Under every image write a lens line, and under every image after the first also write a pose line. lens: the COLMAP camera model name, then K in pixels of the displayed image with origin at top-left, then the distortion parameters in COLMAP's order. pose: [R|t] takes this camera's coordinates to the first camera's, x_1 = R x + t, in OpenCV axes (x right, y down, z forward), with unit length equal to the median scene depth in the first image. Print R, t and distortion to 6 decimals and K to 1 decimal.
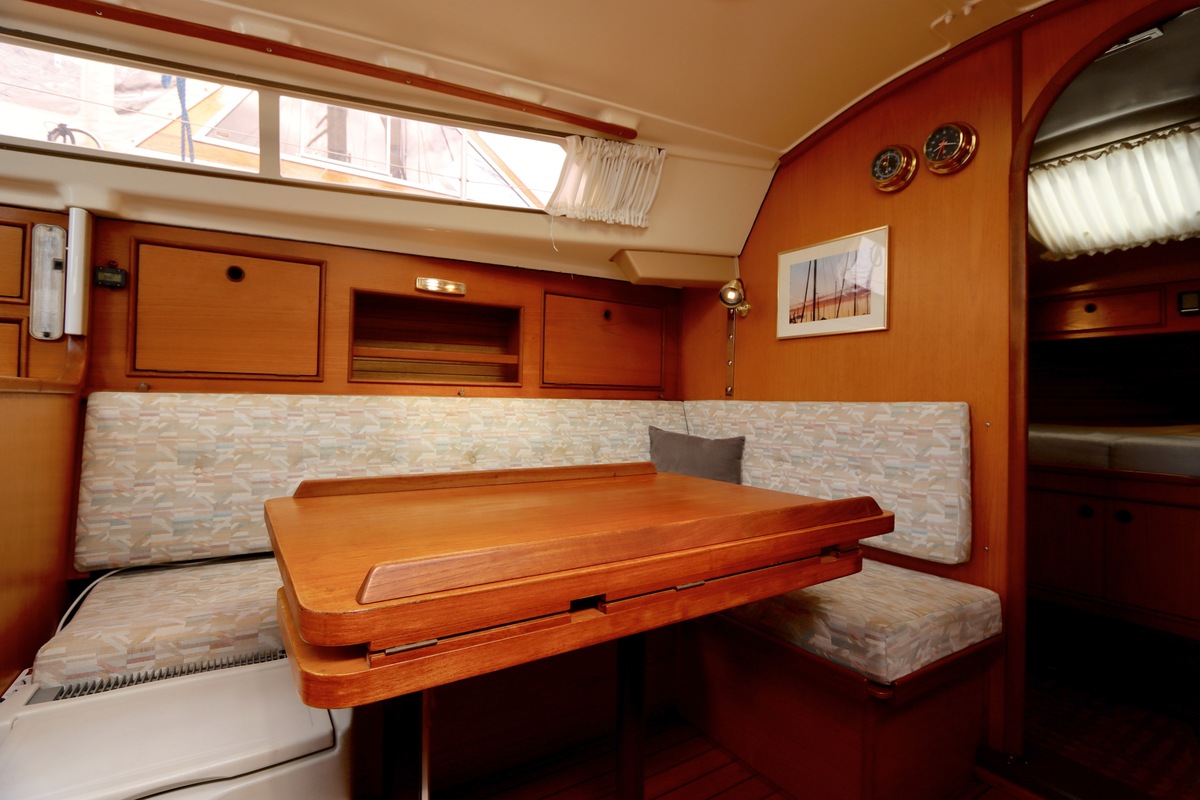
lens RADIAL K [[569.1, 0, 600.6], [0, 569.1, 394.4], [0, 0, 1]] dist [-0.018165, 0.001269]
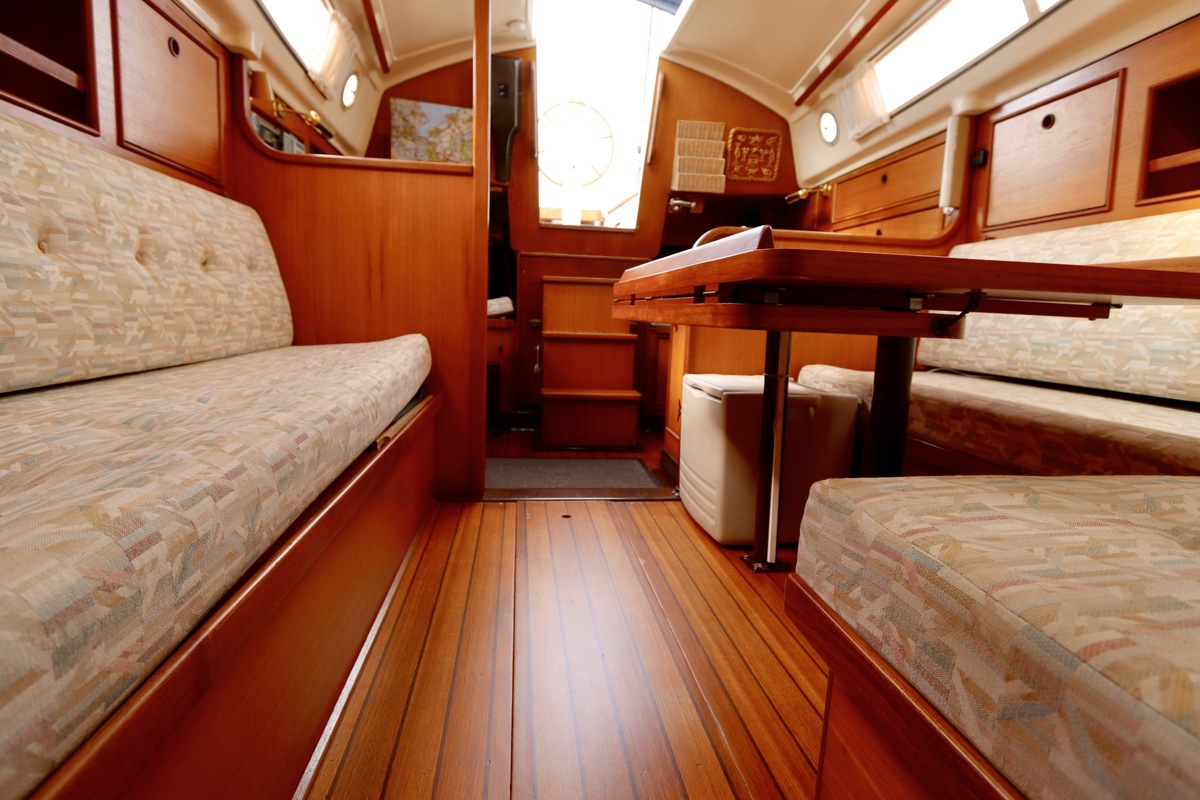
lens RADIAL K [[615.5, 0, 602.3], [0, 615.5, 396.9], [0, 0, 1]] dist [-0.018031, -0.000211]
pose [[-0.424673, 0.089630, -0.900899, 0.718414], [-0.032404, 0.992945, 0.114062, 0.181731], [0.904767, 0.077631, -0.418773, 0.691305]]
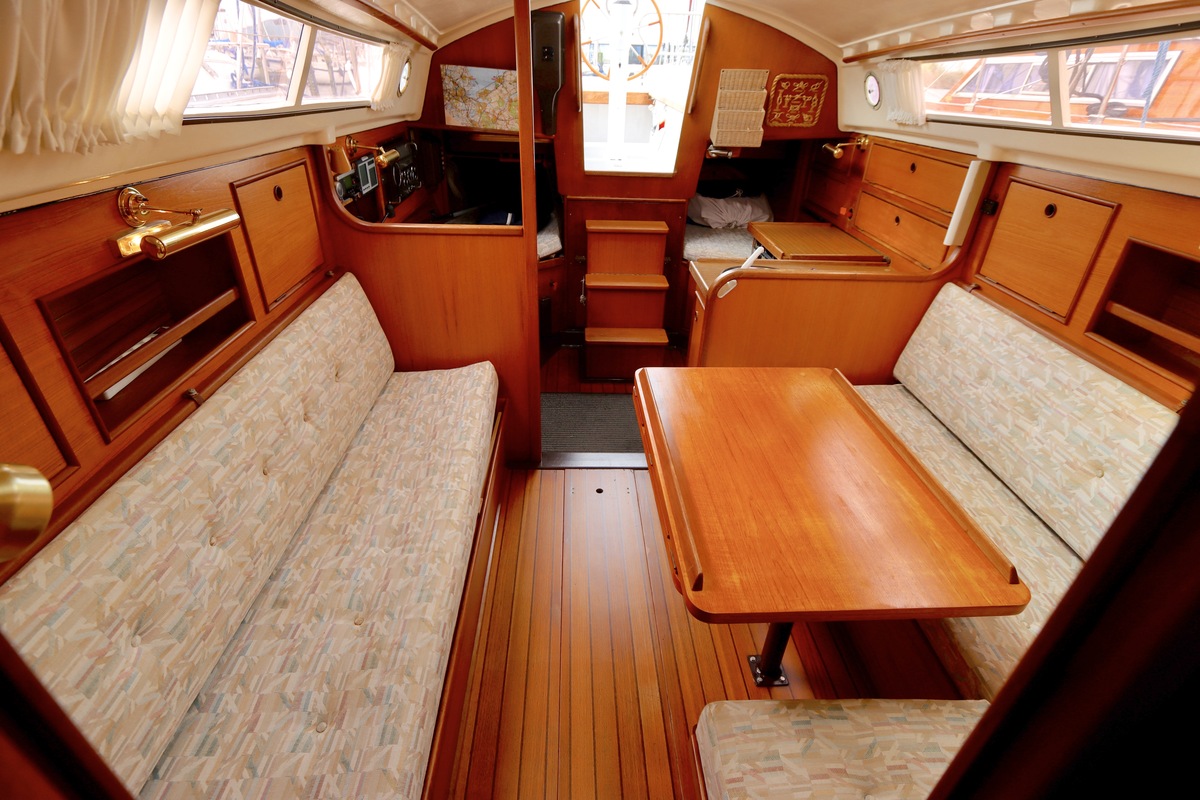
lens RADIAL K [[566.2, 0, 592.6], [0, 566.2, 401.0], [0, 0, 1]] dist [-0.018673, -0.000031]
pose [[-0.514363, 0.411764, -0.752251, 0.757204], [-0.024013, 0.869926, 0.492597, -0.375666], [0.857236, 0.271438, -0.437570, 0.733981]]
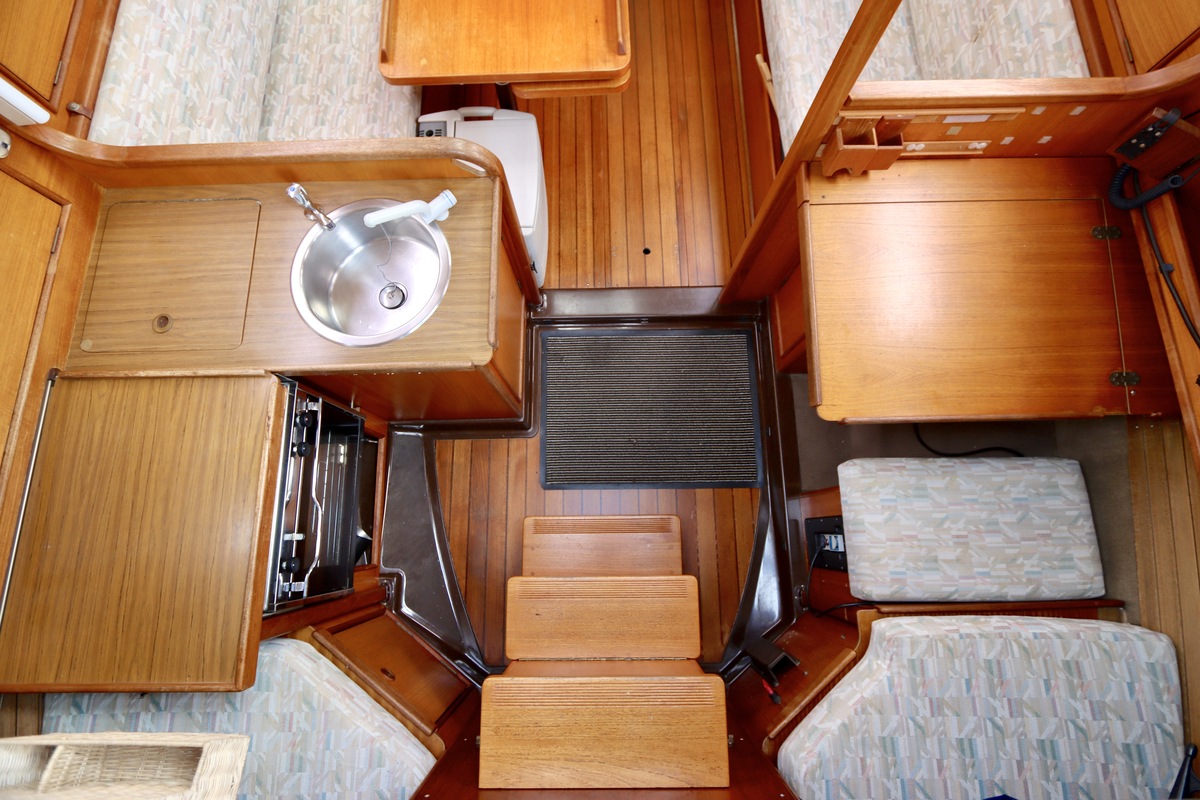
lens RADIAL K [[569.1, 0, 600.6], [0, 569.1, 394.4], [0, 0, 1]] dist [-0.018165, 0.001269]
pose [[0.524391, -0.833025, 0.176307, -0.768833], [0.007894, 0.211807, 0.977280, -0.654501], [-0.851441, -0.511085, 0.117646, -0.035746]]
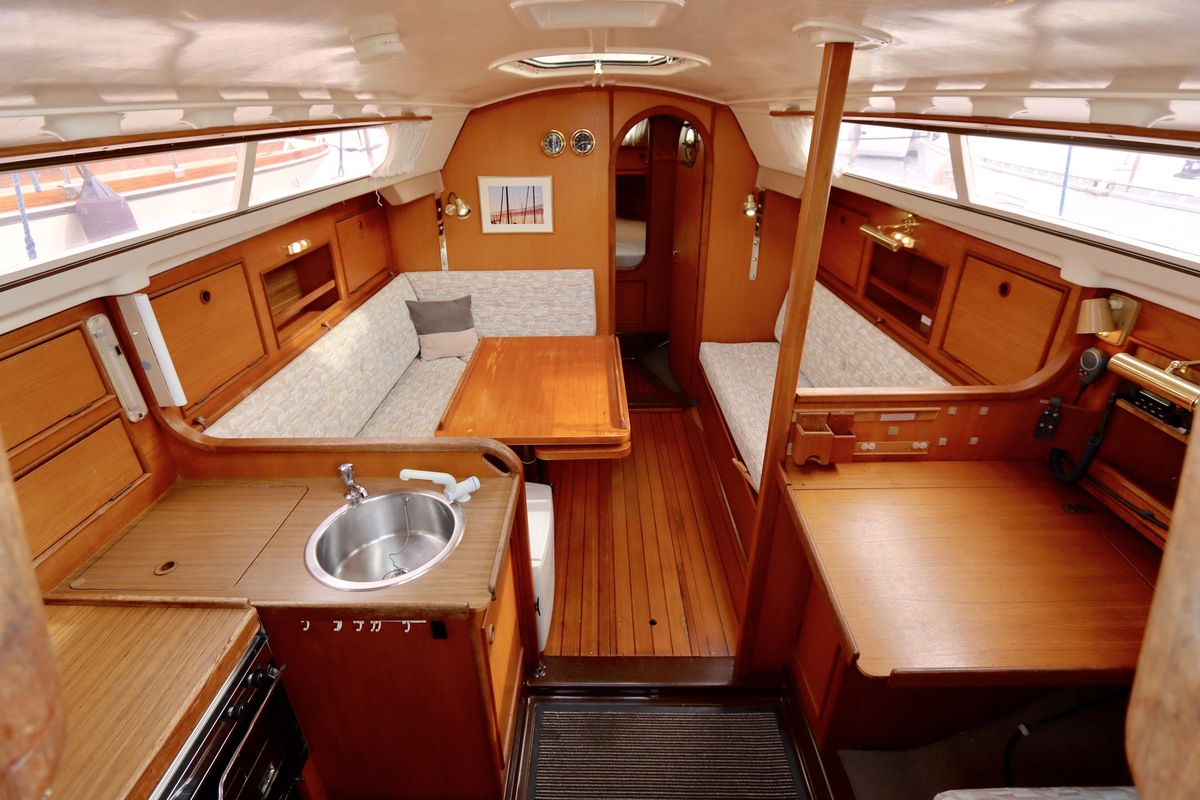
lens RADIAL K [[565.7, 0, 592.7], [0, 565.7, 384.6], [0, 0, 1]] dist [-0.016932, 0.000726]
pose [[0.549218, -0.380640, 0.743957, -1.011197], [0.012372, 0.893849, 0.448198, -0.492012], [-0.835587, -0.236954, 0.495627, -0.186054]]
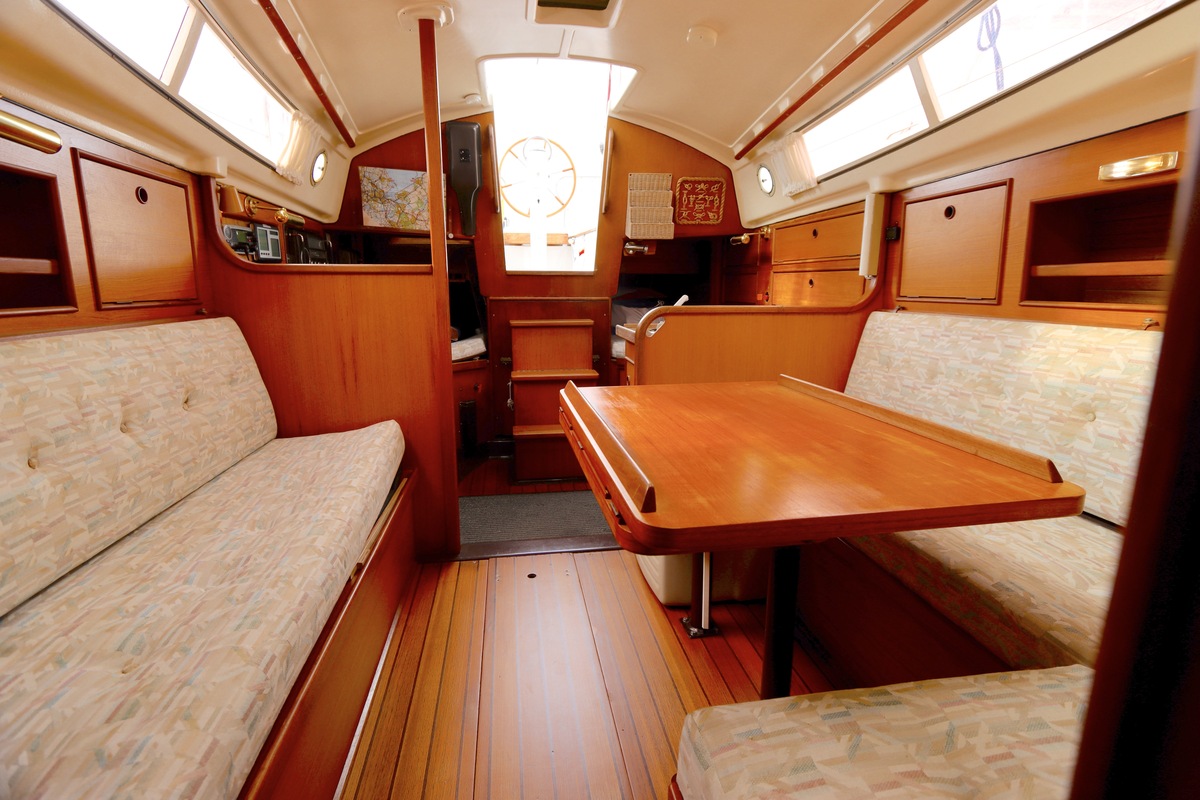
lens RADIAL K [[569.1, 0, 600.6], [0, 569.1, 394.4], [0, 0, 1]] dist [-0.018165, 0.001269]
pose [[-0.399195, 0.156992, -0.903325, 0.701981], [0.003375, 0.985477, 0.169778, -0.037686], [0.916860, 0.064726, -0.393927, 0.747702]]
